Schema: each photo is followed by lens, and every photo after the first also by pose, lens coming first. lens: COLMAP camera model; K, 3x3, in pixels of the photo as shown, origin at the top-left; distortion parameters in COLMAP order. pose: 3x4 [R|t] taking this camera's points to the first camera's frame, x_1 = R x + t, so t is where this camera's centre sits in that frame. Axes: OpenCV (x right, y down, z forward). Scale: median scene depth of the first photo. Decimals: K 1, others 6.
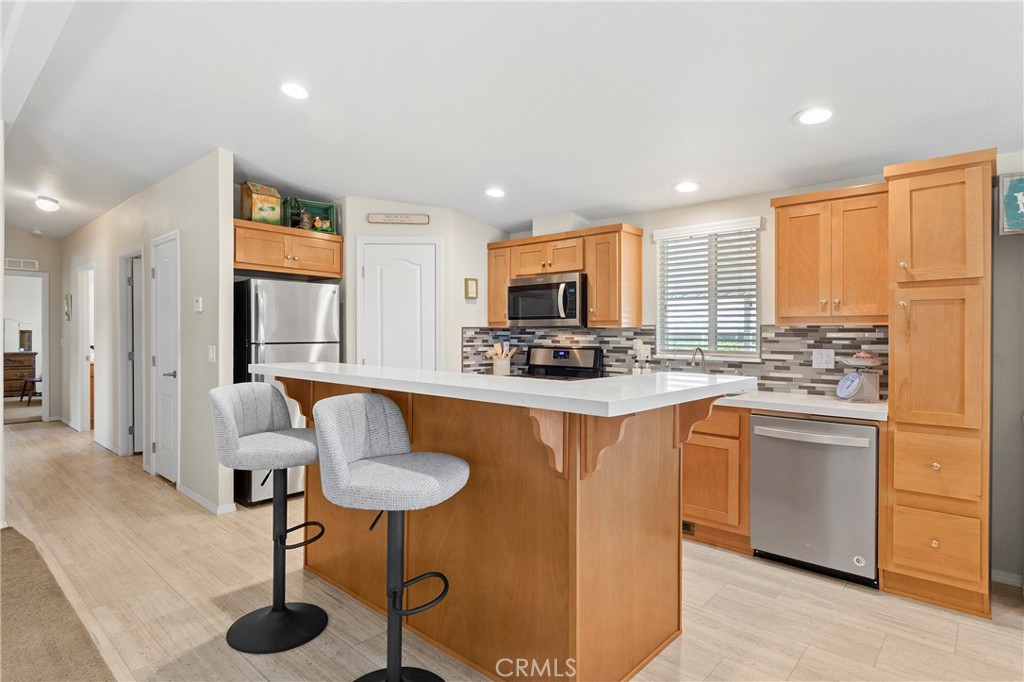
lens RADIAL K [[528.2, 0, 506.4], [0, 528.2, 336.2], [0, 0, 1]] dist [-0.000306, -0.000464]
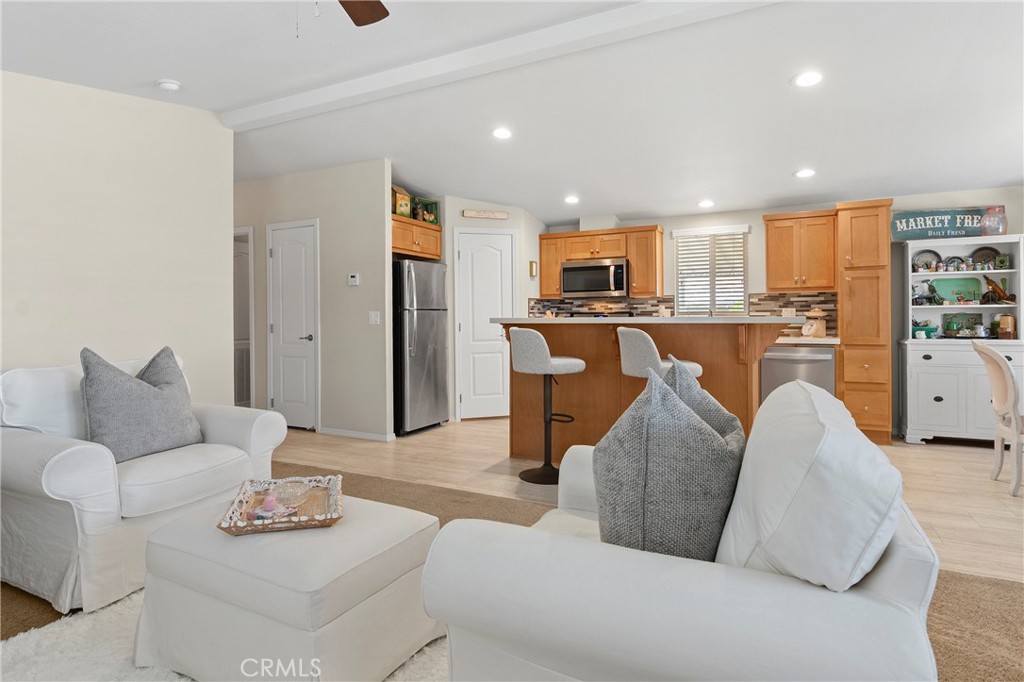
lens RADIAL K [[528.2, 0, 508.7], [0, 528.2, 315.7], [0, 0, 1]] dist [-0.000306, -0.000464]
pose [[0.969981, -0.012055, 0.242882, -0.515042], [0.013185, 0.999908, -0.003027, 0.033924], [-0.242824, 0.006138, 0.970051, -0.299470]]
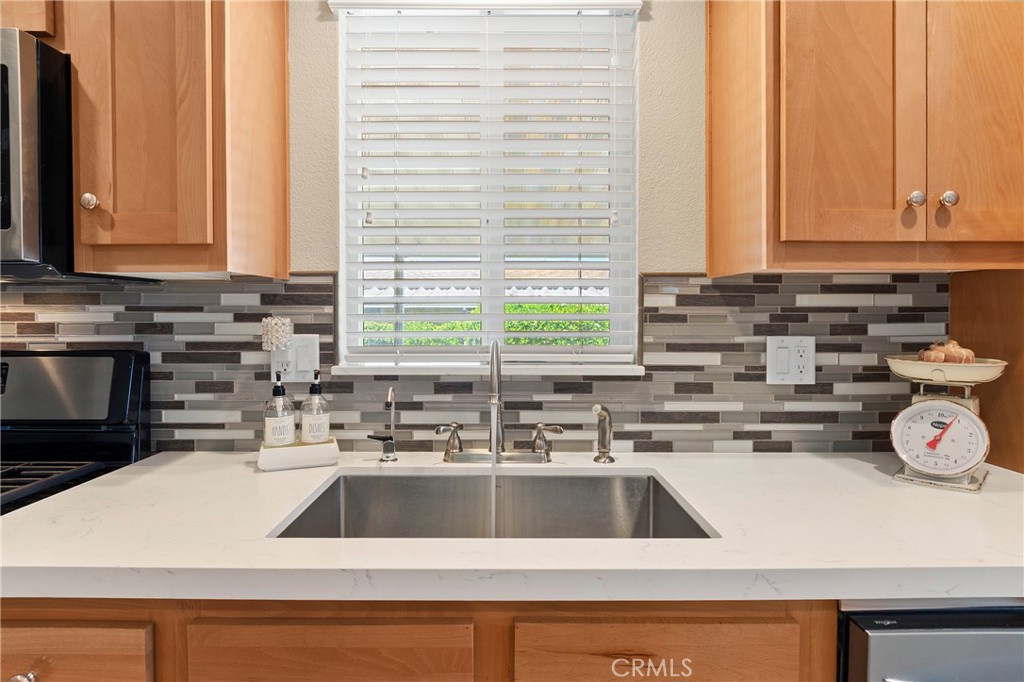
lens RADIAL K [[528.2, 0, 483.7], [0, 528.2, 315.4], [0, 0, 1]] dist [-0.000306, -0.000464]
pose [[0.744755, -0.005550, 0.667315, 0.134319], [0.007480, 0.999972, -0.000032, 0.006007], [-0.667296, 0.005015, 0.744776, 0.701405]]
